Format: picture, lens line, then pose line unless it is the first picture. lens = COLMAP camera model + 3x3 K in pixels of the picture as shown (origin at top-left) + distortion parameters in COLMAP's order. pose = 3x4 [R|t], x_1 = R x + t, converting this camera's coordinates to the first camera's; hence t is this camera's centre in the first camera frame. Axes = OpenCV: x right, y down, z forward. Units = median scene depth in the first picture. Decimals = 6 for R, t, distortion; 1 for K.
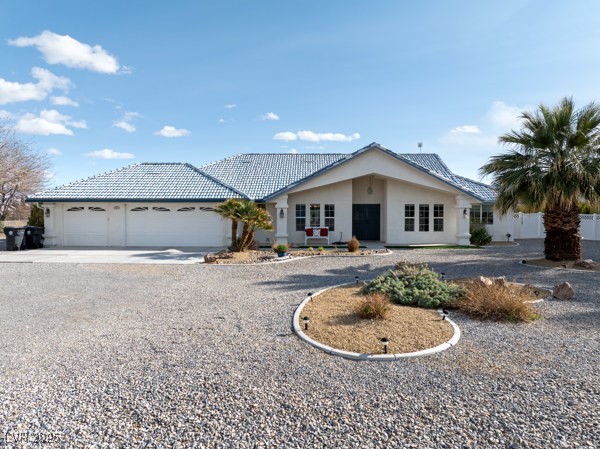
lens RADIAL K [[450.8, 0, 300.0], [0, 450.8, 224.5], [0, 0, 1]] dist [-0.027646, -0.000148]
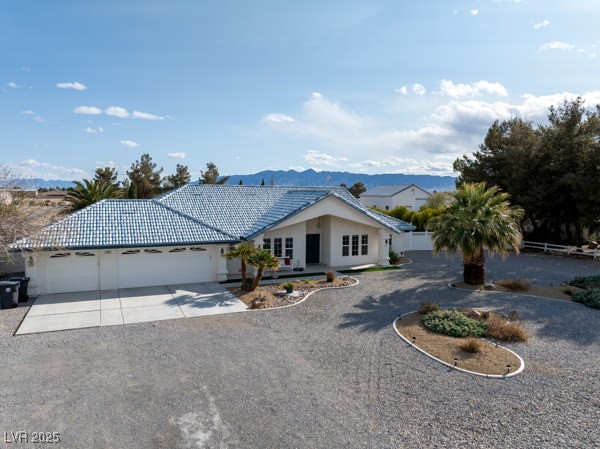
lens RADIAL K [[444.9, 0, 321.9], [0, 444.9, 198.6], [0, 0, 1]] dist [-0.024550, -0.004015]
pose [[0.885809, 0.003188, 0.464039, -0.437853], [0.004093, 0.999884, -0.014683, -0.140127], [-0.464032, 0.014906, 0.885693, -0.114645]]
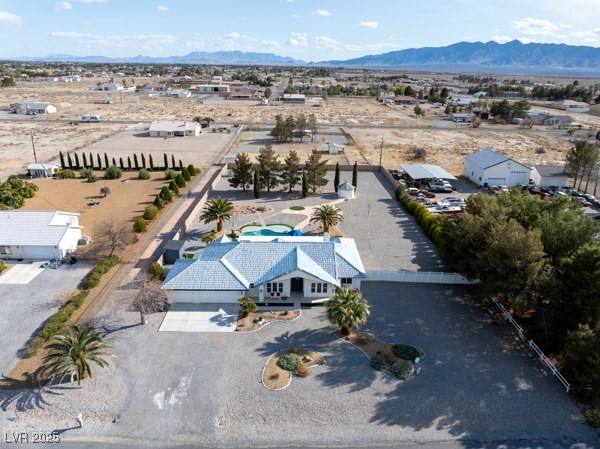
lens RADIAL K [[450.8, 0, 300.0], [0, 450.8, 224.5], [0, 0, 1]] dist [-0.027646, -0.000148]
pose [[0.999236, 0.008017, 0.038239, 0.077952], [-0.019506, 0.950382, 0.310472, -1.170033], [-0.033853, -0.310981, 0.949813, -1.300697]]
